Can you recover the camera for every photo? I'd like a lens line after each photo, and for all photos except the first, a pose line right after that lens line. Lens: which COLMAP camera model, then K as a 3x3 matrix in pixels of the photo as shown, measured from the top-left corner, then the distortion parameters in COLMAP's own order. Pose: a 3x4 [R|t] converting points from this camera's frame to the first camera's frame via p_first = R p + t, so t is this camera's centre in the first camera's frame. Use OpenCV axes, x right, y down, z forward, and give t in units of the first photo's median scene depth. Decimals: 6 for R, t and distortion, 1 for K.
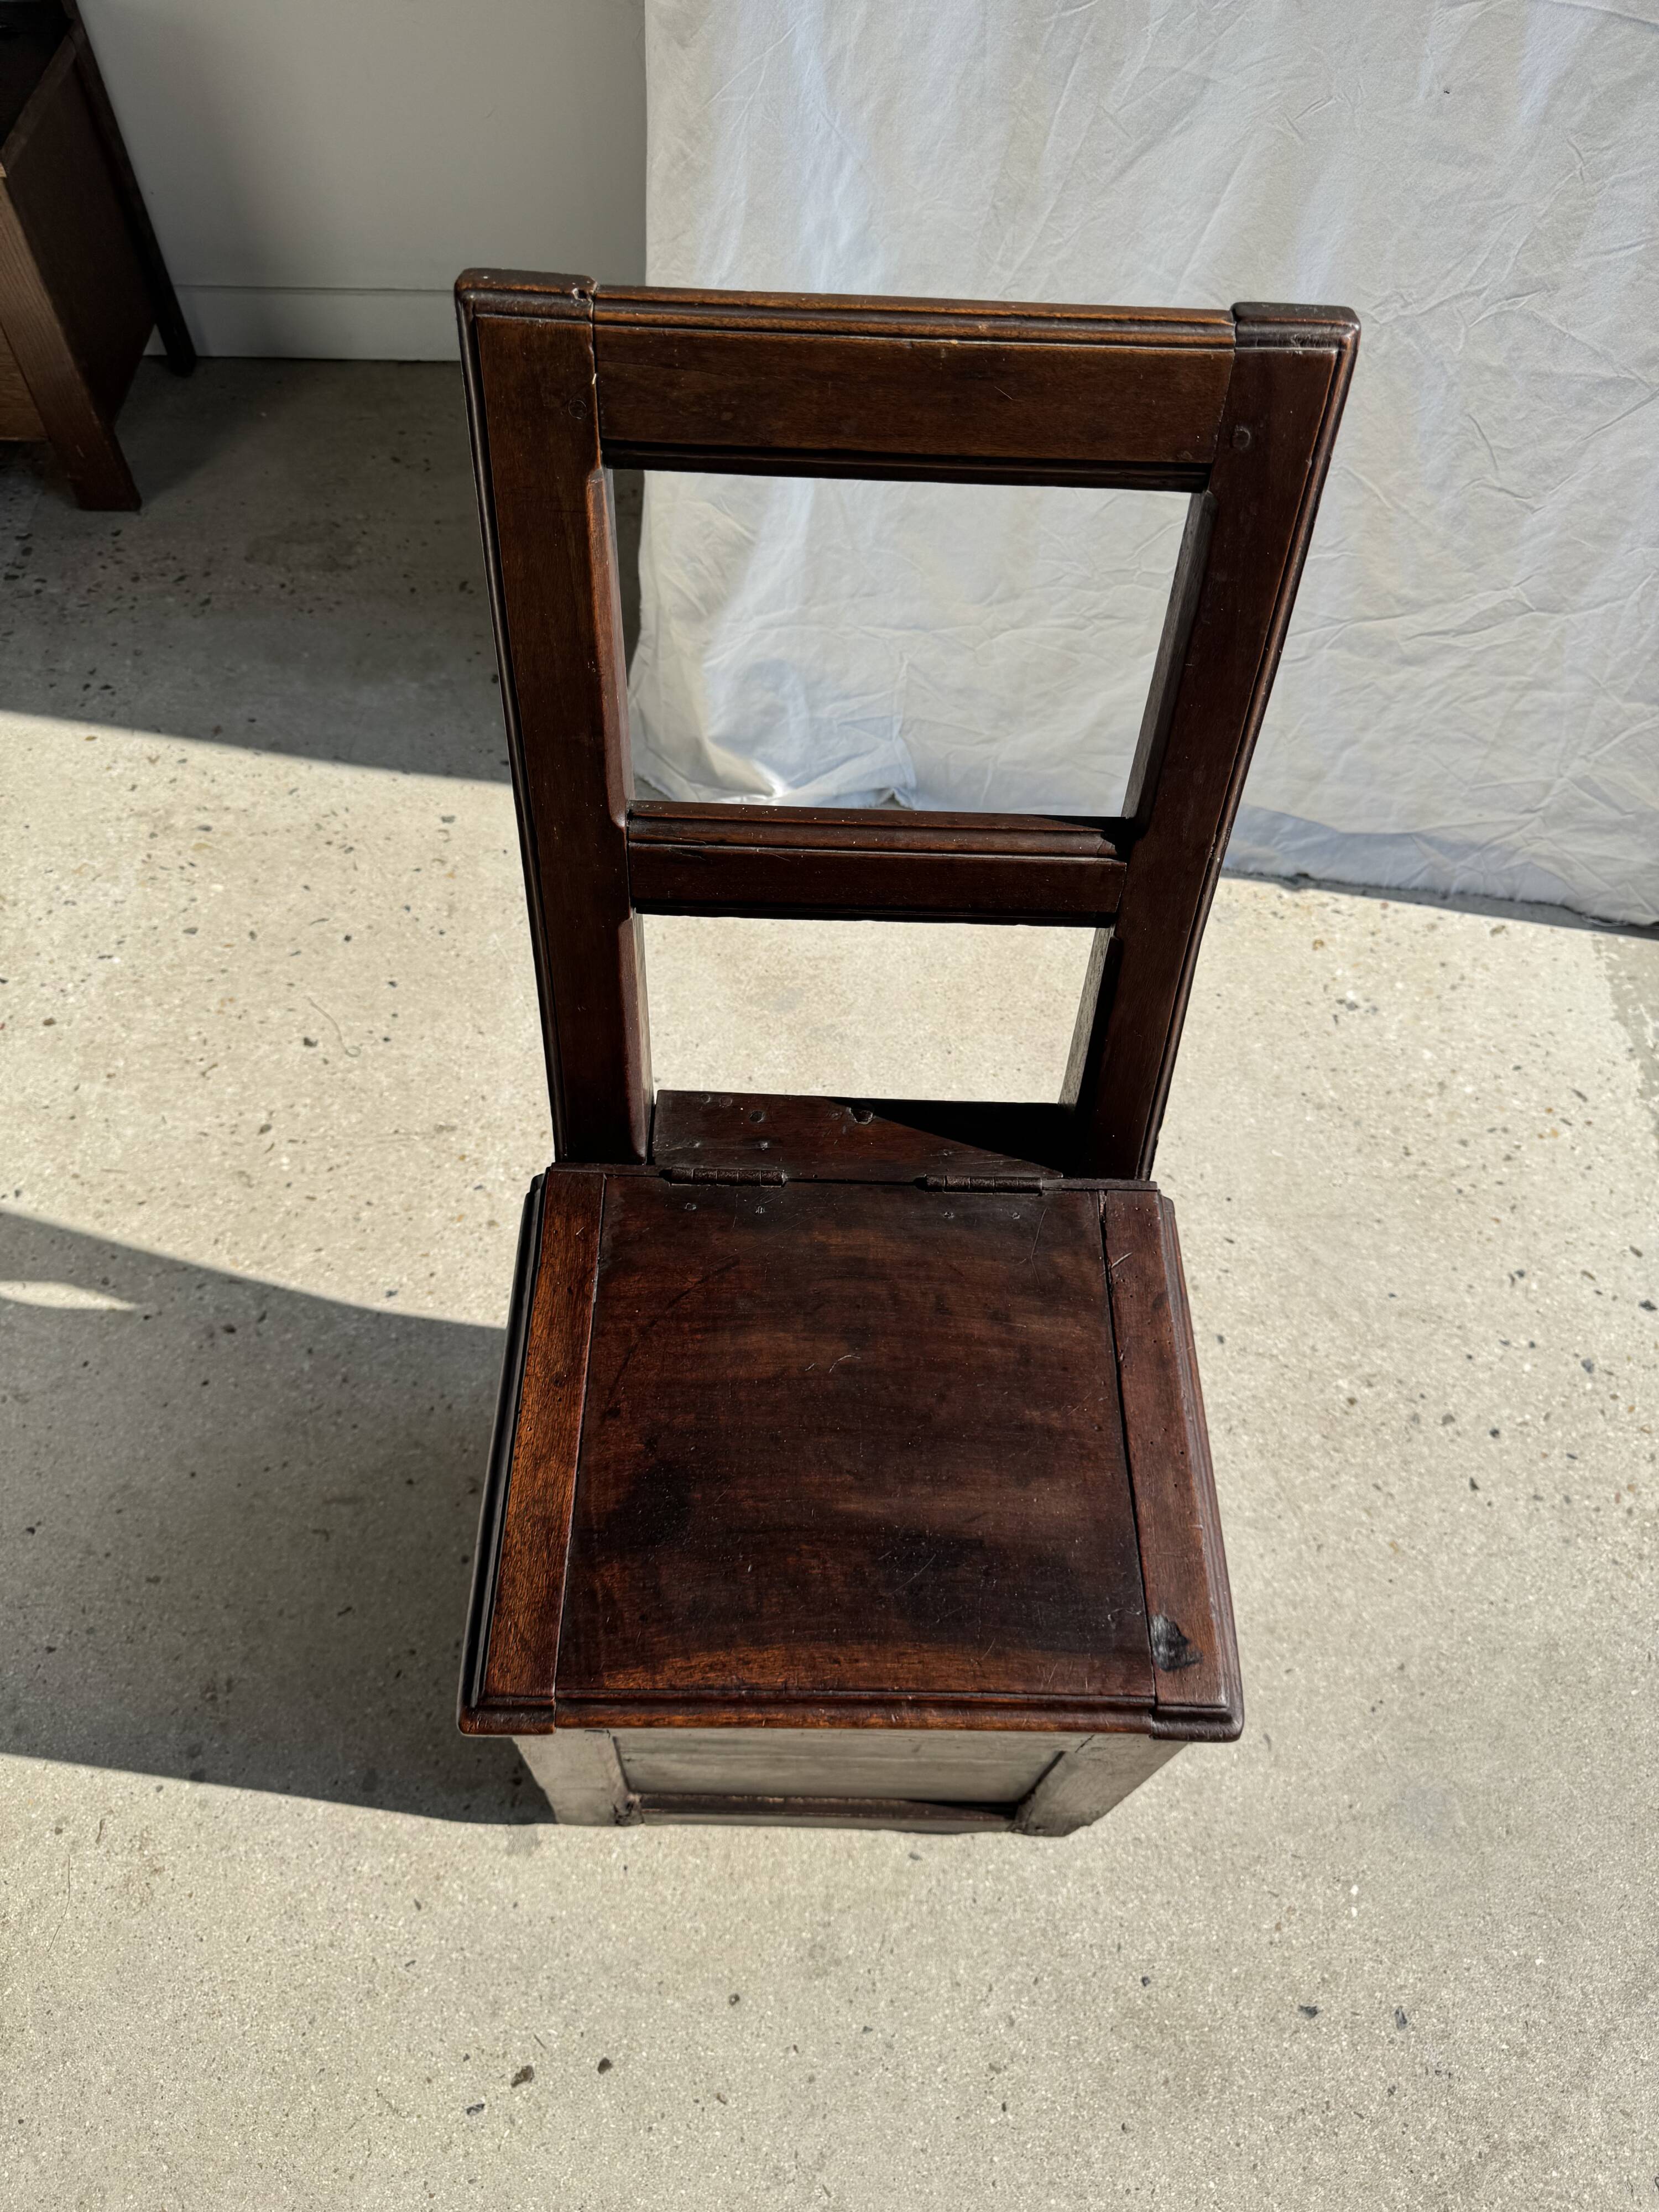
lens RADIAL K [[1566.3, 0, 837.1], [0, 1566.3, 1103.1], [0, 0, 1]] dist [0.006860, -0.013498]
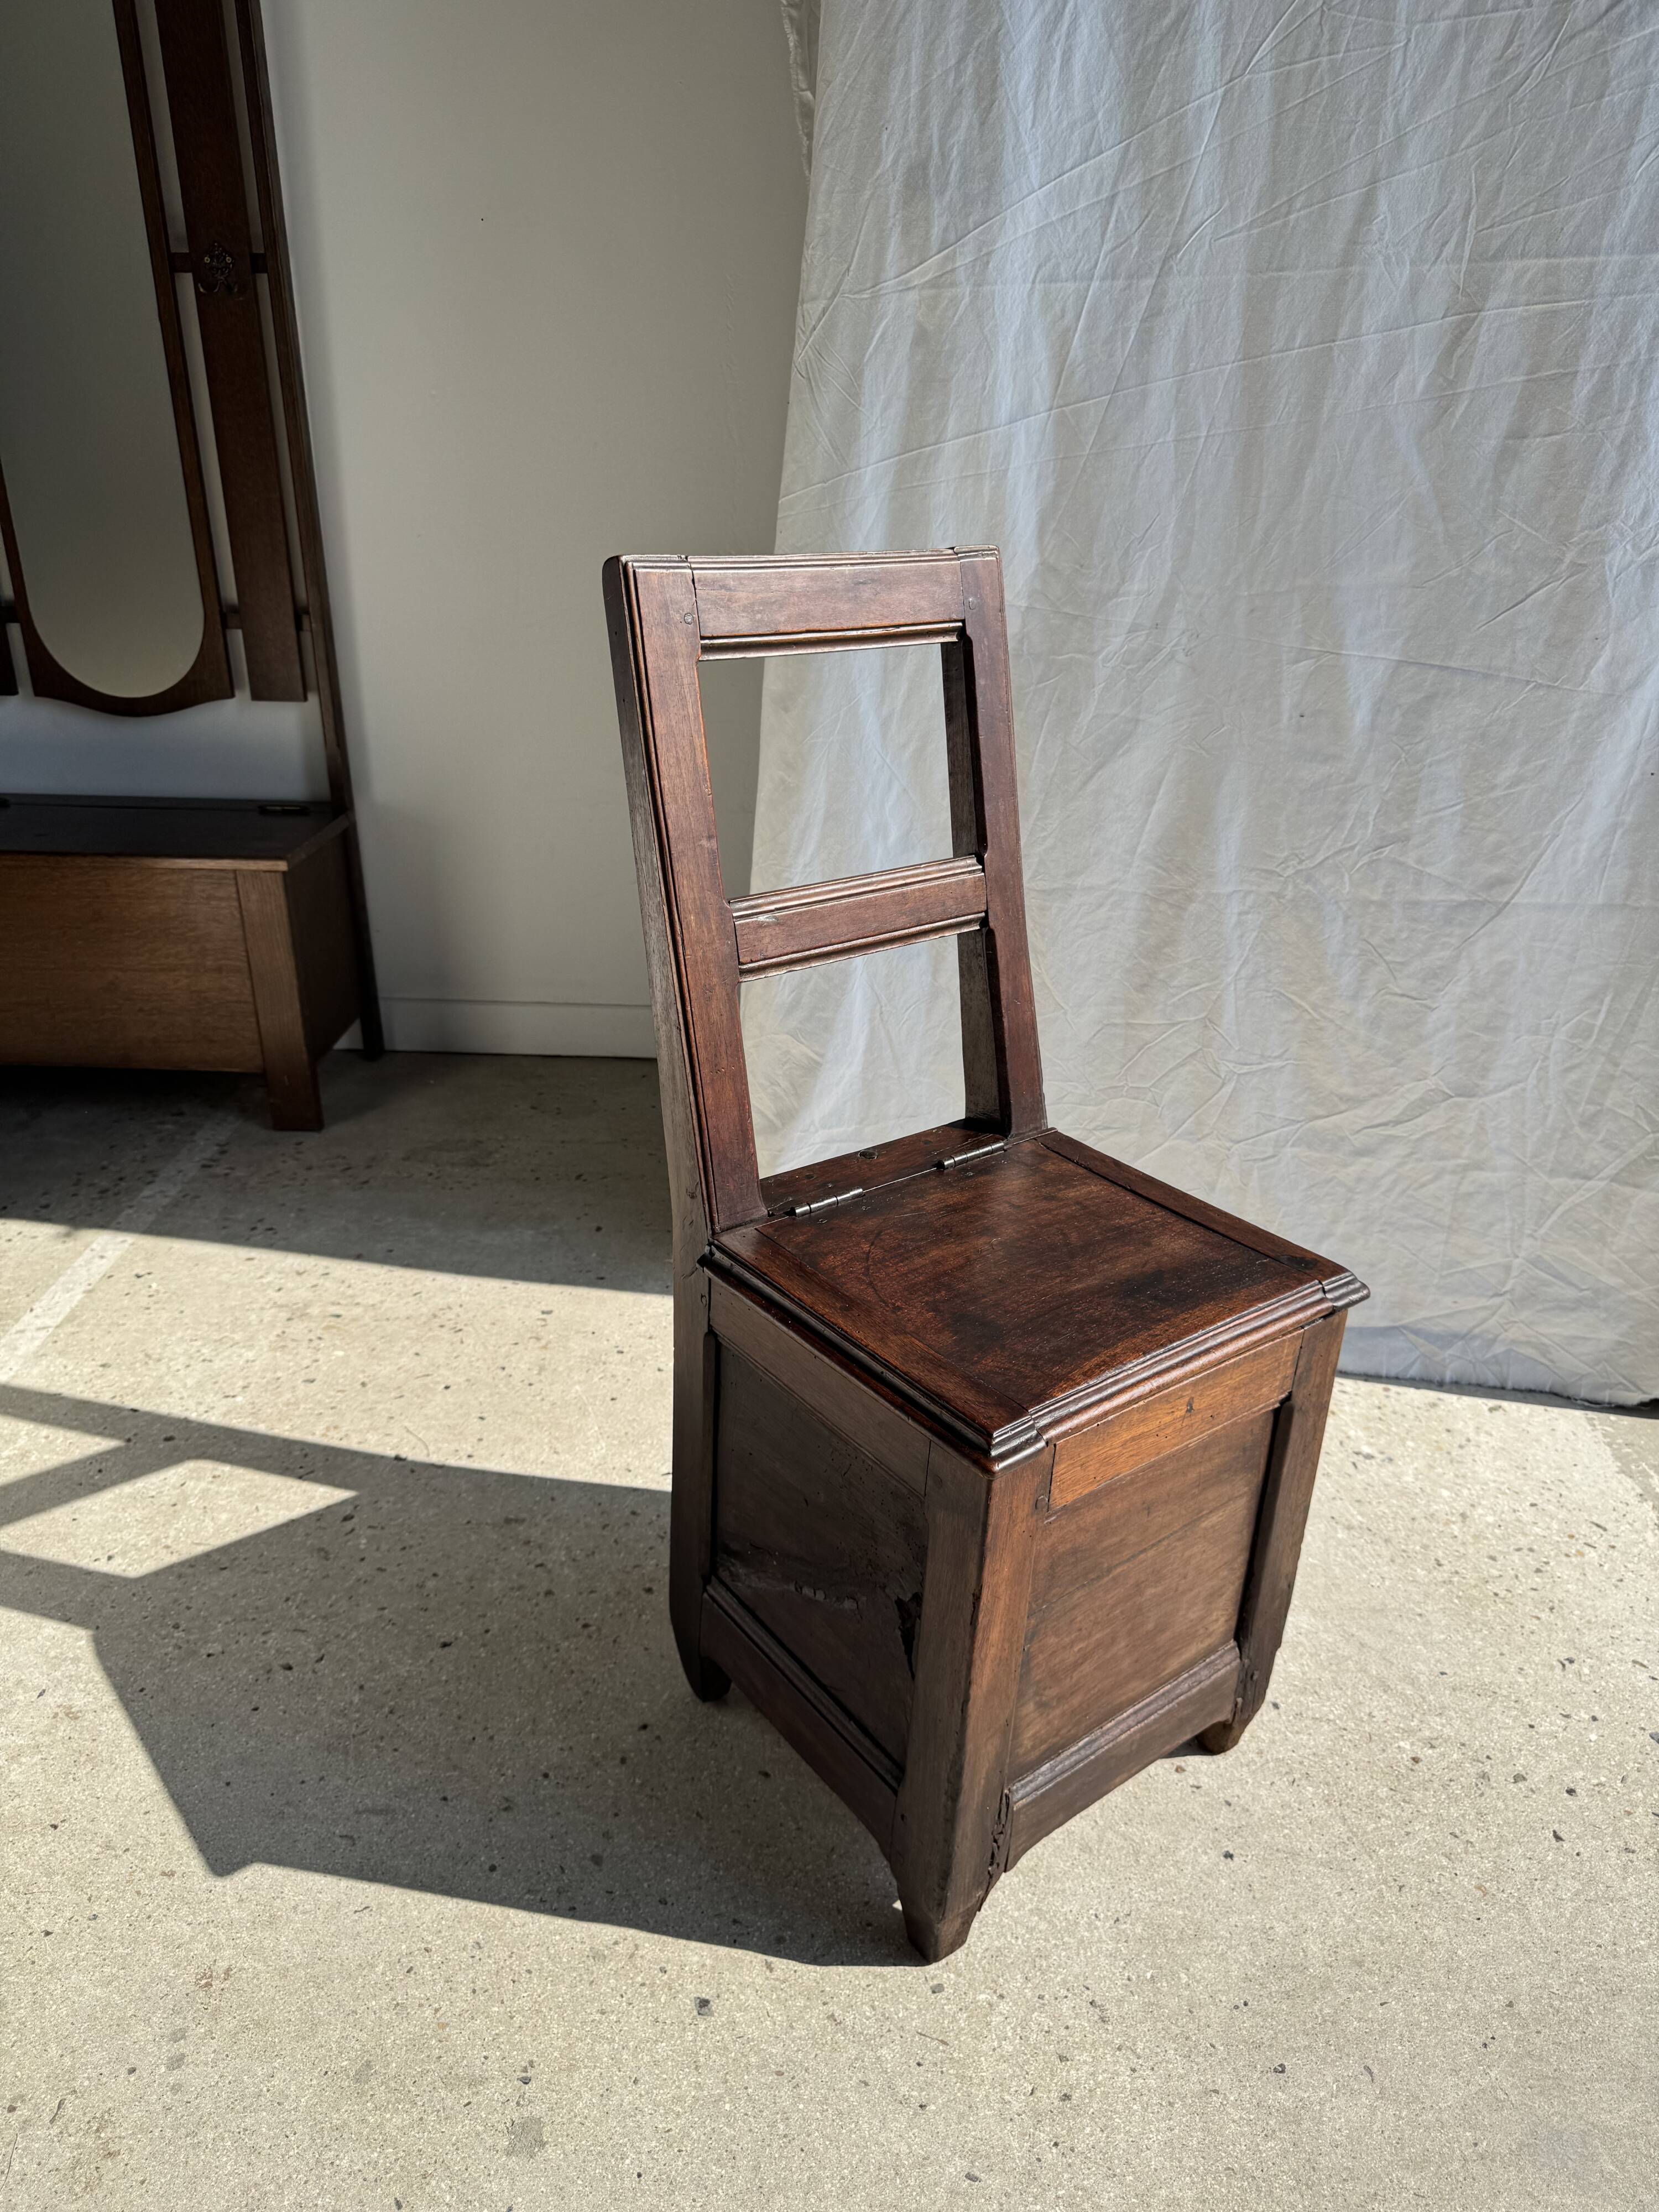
lens RADIAL K [[1562.6, 0, 832.4], [0, 1562.6, 1104.6], [0, 0, 1]] dist [-0.001894, -0.000670]
pose [[0.999392, 0.005560, -0.034426, -0.001150], [-0.023440, 0.838046, -0.545096, 0.431563], [0.025820, 0.545572, 0.837666, -0.044294]]
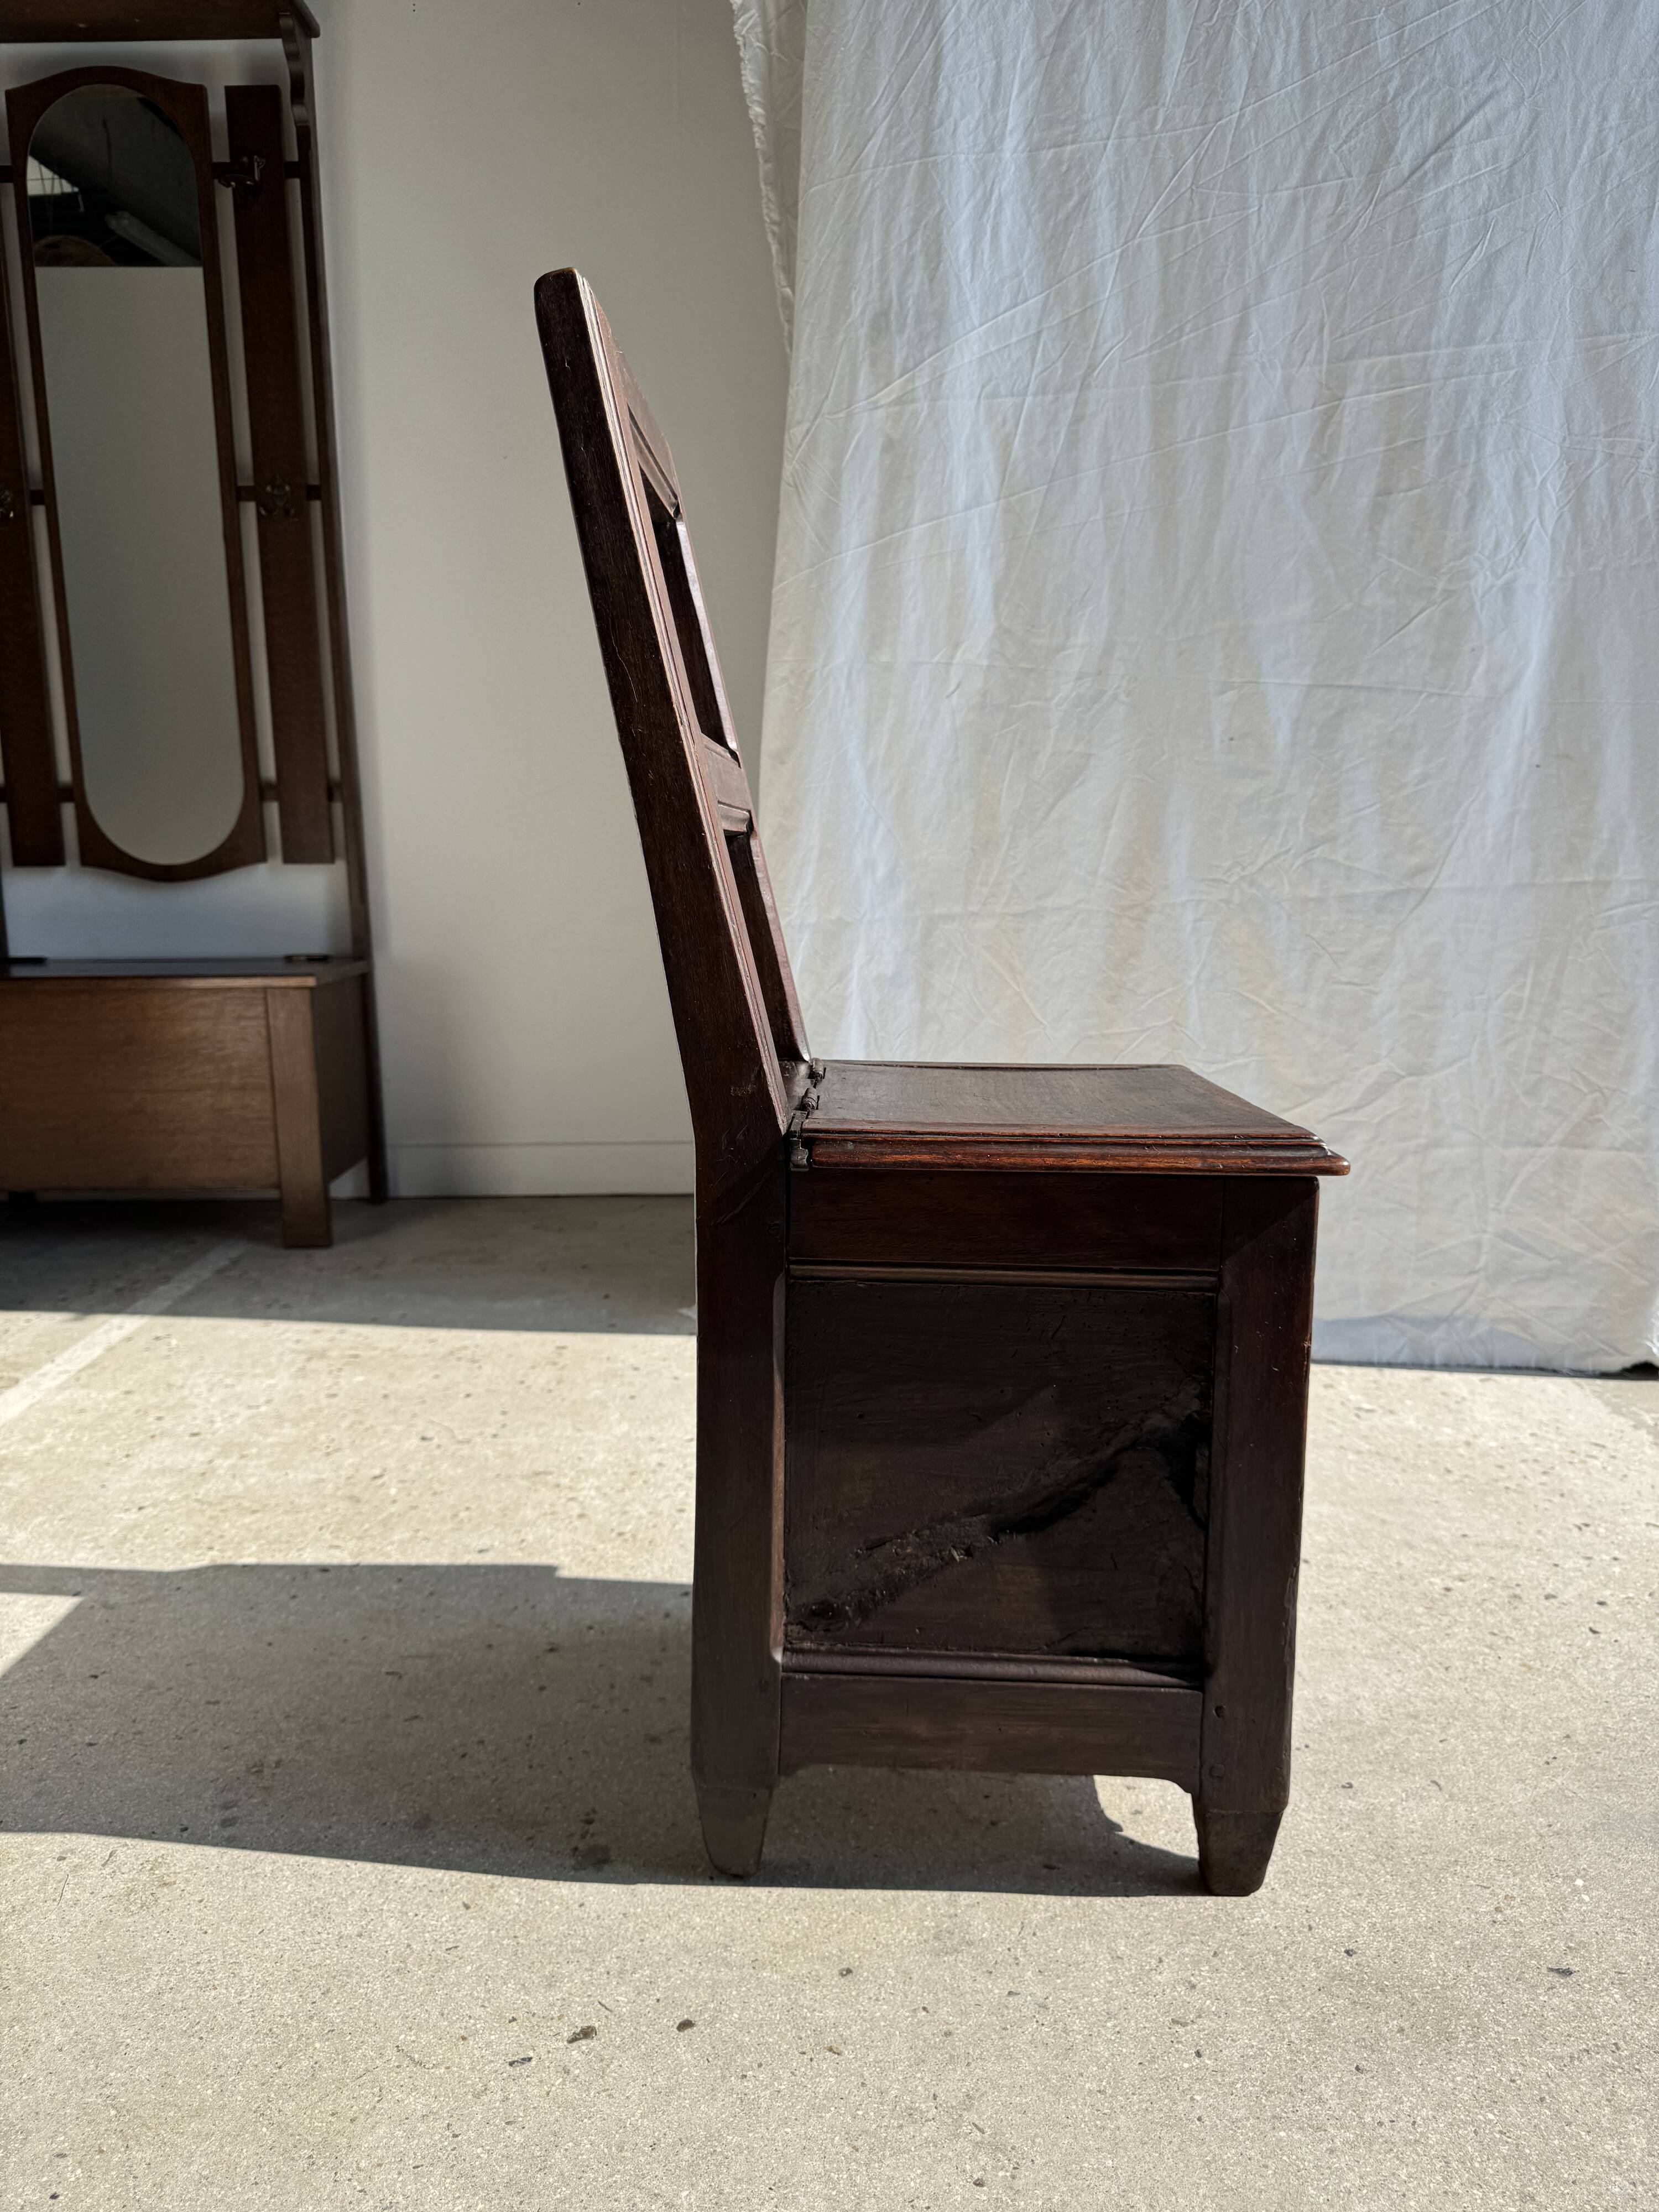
lens RADIAL K [[1558.5, 0, 832.2], [0, 1558.5, 1087.5], [0, 0, 1]] dist [-0.002485, -0.002644]
pose [[0.999379, -0.035009, -0.003983, -0.048086], [0.020765, 0.676527, -0.736125, 0.771244], [0.028465, 0.735585, 0.676834, 0.106128]]
